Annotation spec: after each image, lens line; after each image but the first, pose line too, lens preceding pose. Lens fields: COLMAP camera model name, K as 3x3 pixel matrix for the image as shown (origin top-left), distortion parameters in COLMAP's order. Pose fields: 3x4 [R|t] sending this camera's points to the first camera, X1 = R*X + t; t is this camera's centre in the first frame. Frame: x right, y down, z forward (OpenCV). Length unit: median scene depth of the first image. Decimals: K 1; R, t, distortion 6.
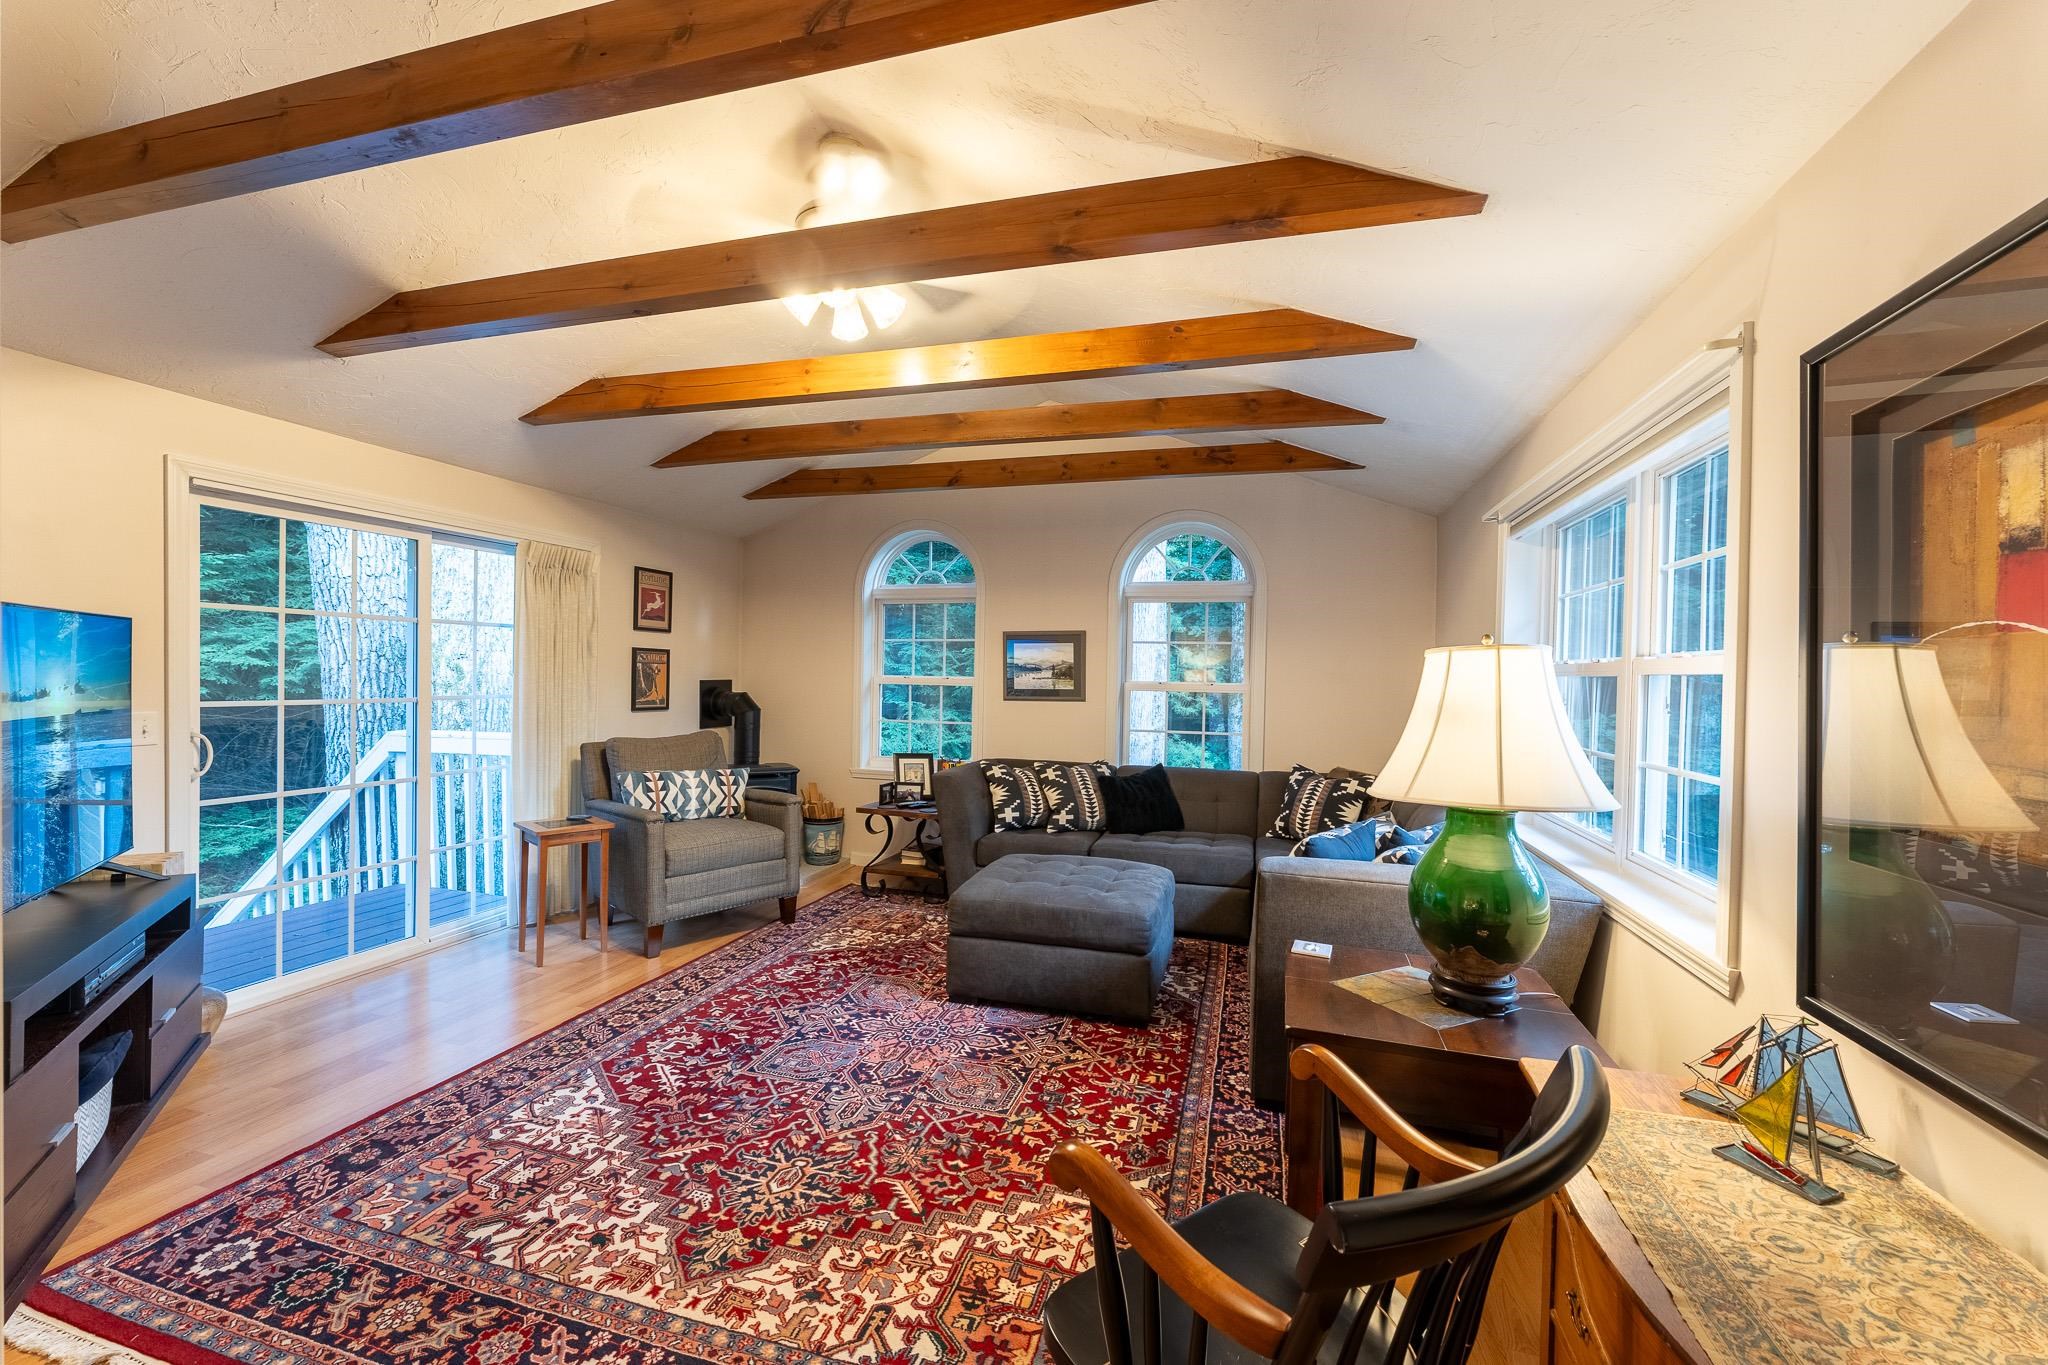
lens RADIAL K [[830.2, 0, 1021.3], [0, 830.2, 686.2], [0, 0, 1]] dist [-0.001065, -0.000173]
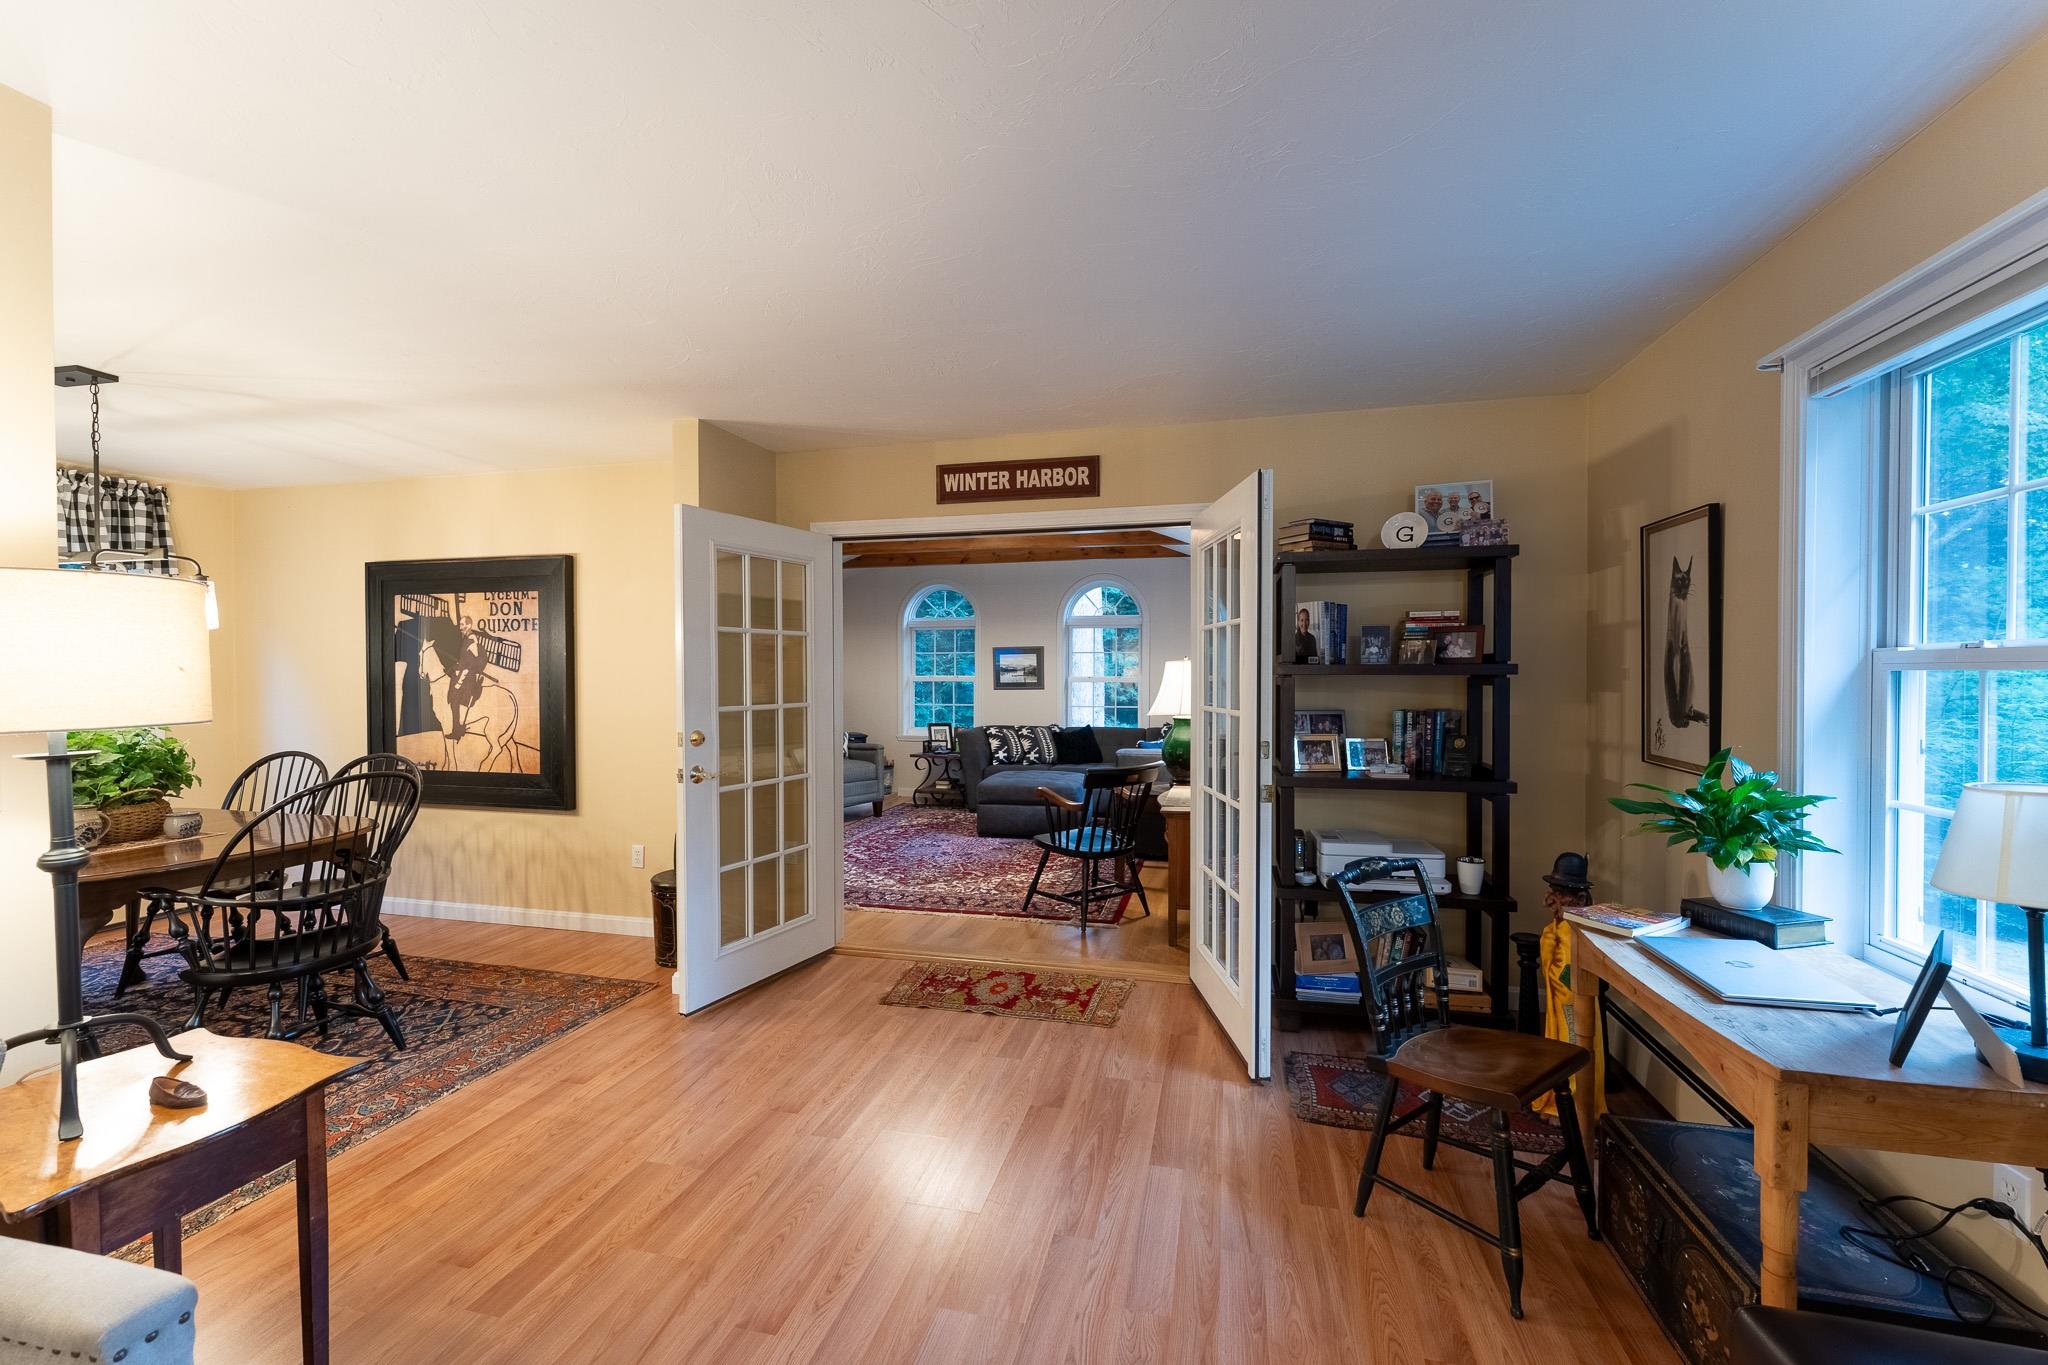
lens RADIAL K [[830.2, 0, 1027.2], [0, 830.2, 684.9], [0, 0, 1]] dist [-0.001065, -0.000173]
pose [[0.998418, -0.020646, 0.052295, -0.048009], [0.020699, 0.999786, -0.000473, 0.010949], [-0.052274, 0.001554, 0.998632, -0.729476]]
